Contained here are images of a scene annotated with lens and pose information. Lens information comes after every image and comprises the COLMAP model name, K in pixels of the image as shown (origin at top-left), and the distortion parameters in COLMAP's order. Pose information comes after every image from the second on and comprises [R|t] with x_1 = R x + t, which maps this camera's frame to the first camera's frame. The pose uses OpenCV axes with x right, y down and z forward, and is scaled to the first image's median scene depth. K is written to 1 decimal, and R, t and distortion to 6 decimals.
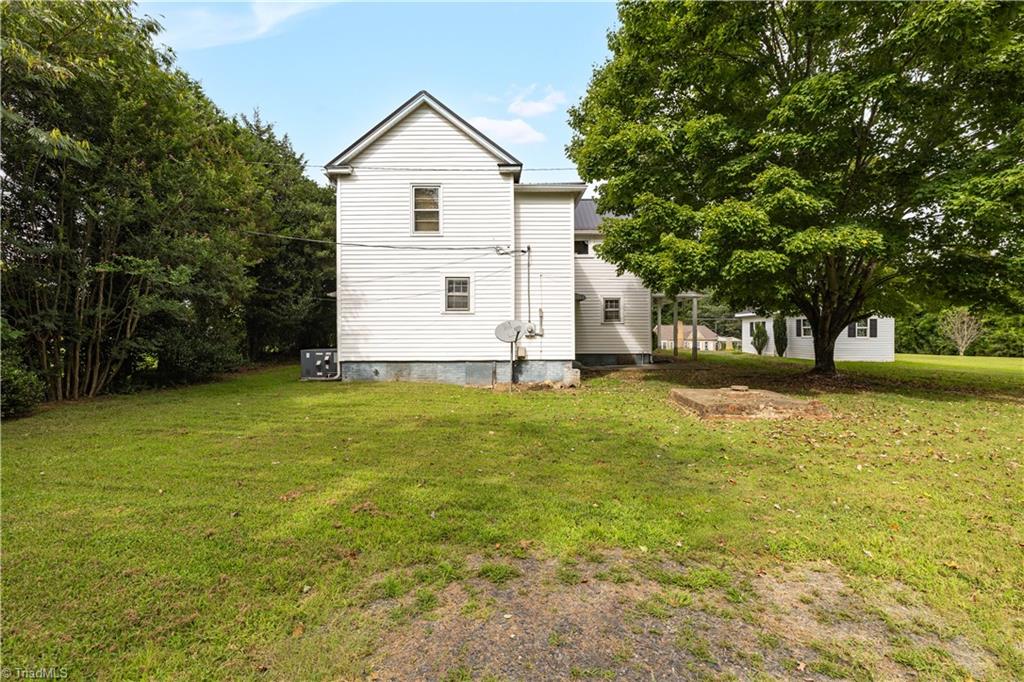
lens RADIAL K [[459.0, 0, 502.9], [0, 459.0, 337.4], [0, 0, 1]] dist [-0.002594, 0.000354]
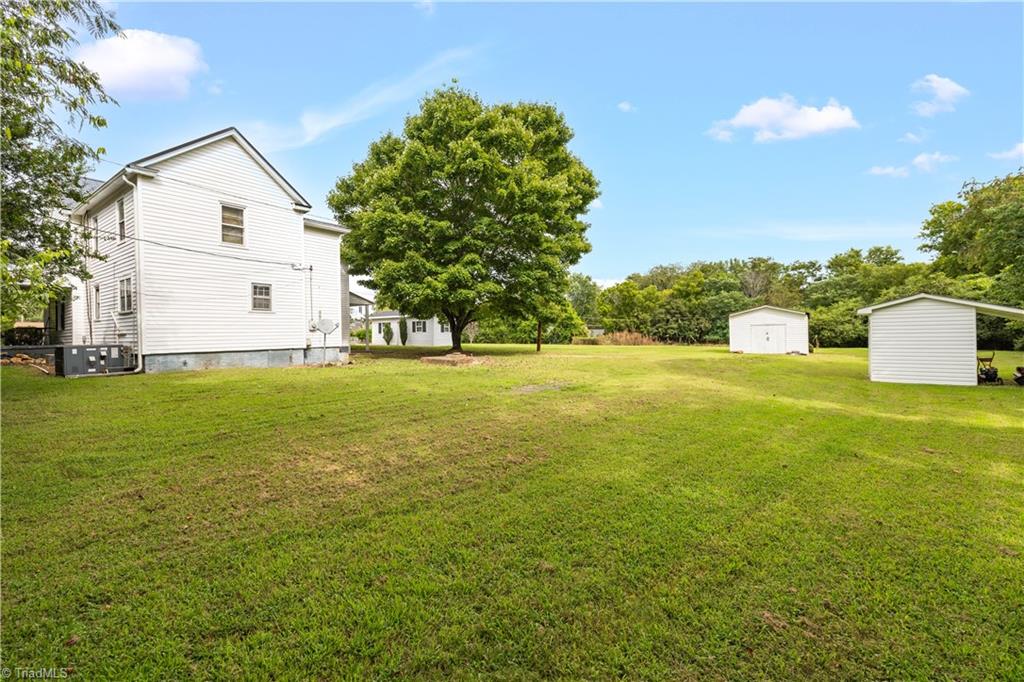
lens RADIAL K [[441.3, 0, 500.2], [0, 441.3, 333.9], [0, 0, 1]] dist [0.000553, 0.004159]
pose [[0.592367, -0.005742, 0.805648, -0.687369], [0.012411, 0.999921, -0.001999, 0.017405], [-0.805573, 0.011183, 0.592391, -0.246820]]
